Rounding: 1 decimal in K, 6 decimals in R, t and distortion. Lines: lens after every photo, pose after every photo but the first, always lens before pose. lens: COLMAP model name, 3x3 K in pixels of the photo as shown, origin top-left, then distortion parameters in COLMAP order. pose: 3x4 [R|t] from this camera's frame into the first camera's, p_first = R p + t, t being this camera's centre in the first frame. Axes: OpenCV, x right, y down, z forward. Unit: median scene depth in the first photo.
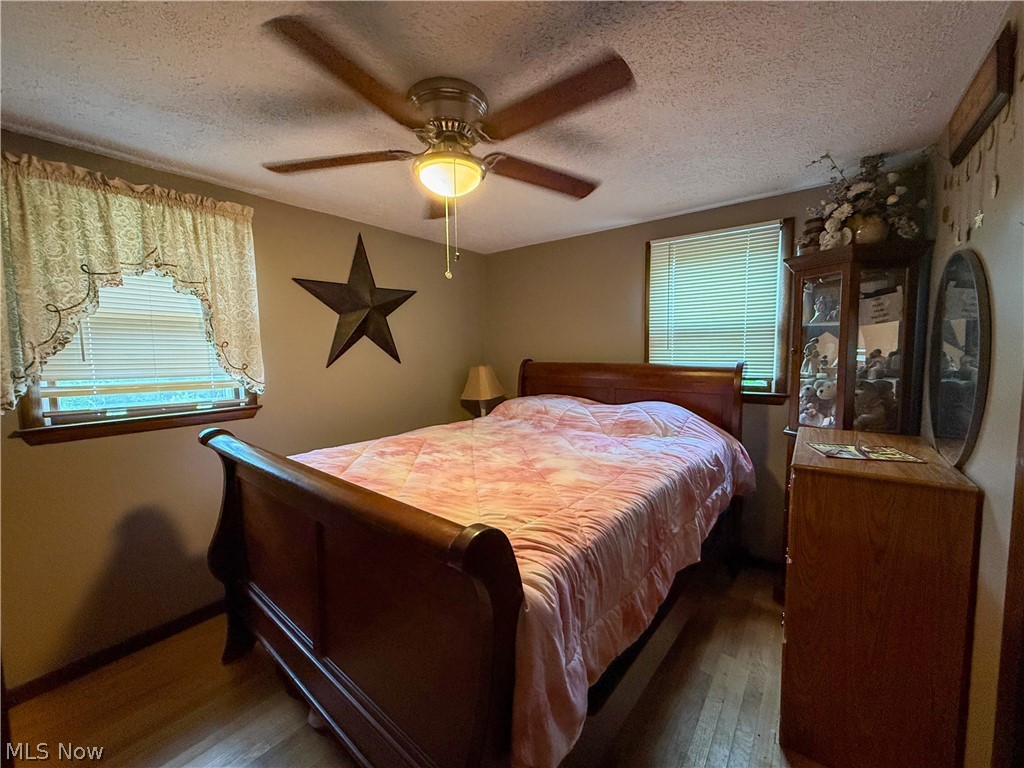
lens RADIAL K [[407.4, 0, 512.0], [0, 407.4, 384.0], [0, 0, 1]] dist [0.000181, -0.000266]
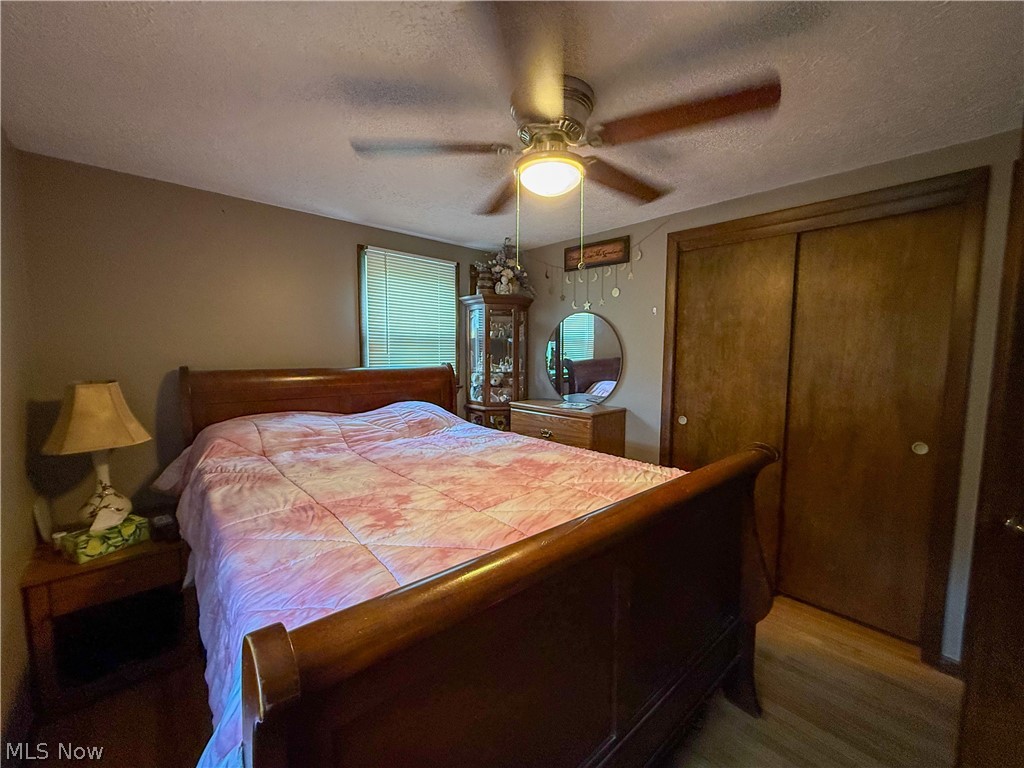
lens RADIAL K [[407.4, 0, 512.0], [0, 407.4, 384.0], [0, 0, 1]] dist [0.000181, -0.000266]
pose [[0.160377, -0.059807, 0.985242, -0.890022], [0.073879, 0.996090, 0.048440, -0.047719], [-0.984287, 0.065020, 0.164169, 0.740691]]
